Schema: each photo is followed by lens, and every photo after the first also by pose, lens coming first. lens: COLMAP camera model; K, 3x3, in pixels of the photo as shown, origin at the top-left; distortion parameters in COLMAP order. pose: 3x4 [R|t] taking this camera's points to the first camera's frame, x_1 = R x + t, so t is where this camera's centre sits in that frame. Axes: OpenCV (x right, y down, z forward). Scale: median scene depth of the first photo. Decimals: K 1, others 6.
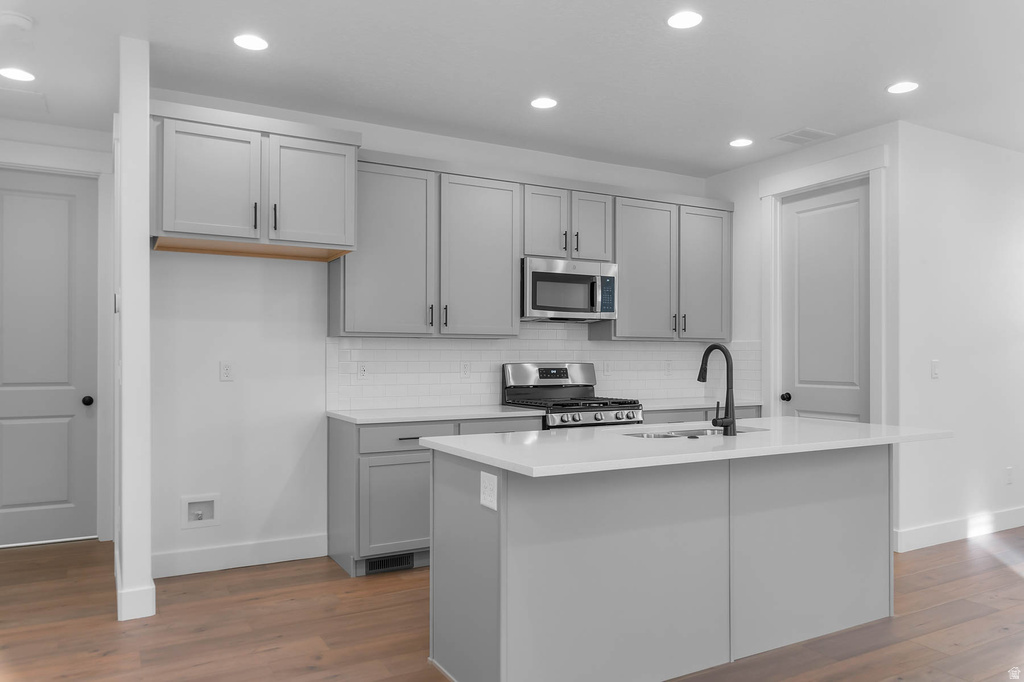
lens RADIAL K [[729.8, 0, 529.6], [0, 729.8, 351.4], [0, 0, 1]] dist [0.000551, -0.003955]
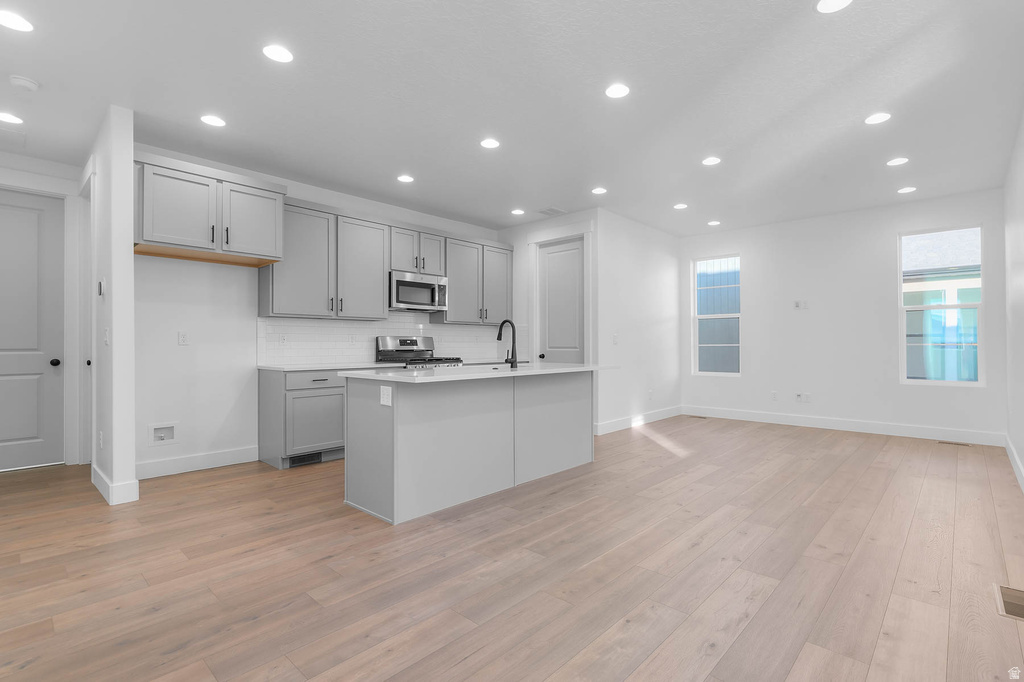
lens RADIAL K [[481.1, 0, 532.4], [0, 481.1, 342.0], [0, 0, 1]] dist [0.000083, -0.000764]
pose [[0.949600, -0.000972, 0.313463, -0.047345], [0.001074, 0.999999, -0.000154, 0.032975], [-0.313463, 0.000483, 0.949600, -0.132619]]
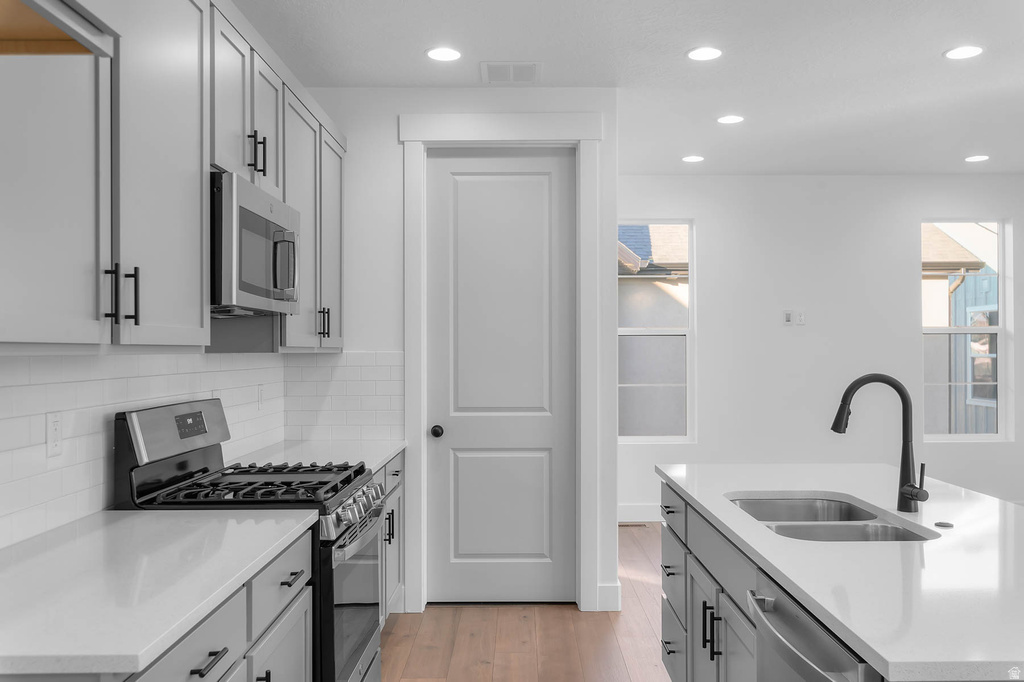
lens RADIAL K [[857.9, 0, 523.7], [0, 857.9, 347.2], [0, 0, 1]] dist [0.000793, 0.000399]
pose [[0.486221, -0.000717, 0.873835, -0.395820], [-0.000293, 0.999999, 0.000983, -0.023539], [-0.873836, -0.000734, 0.486221, 0.622216]]
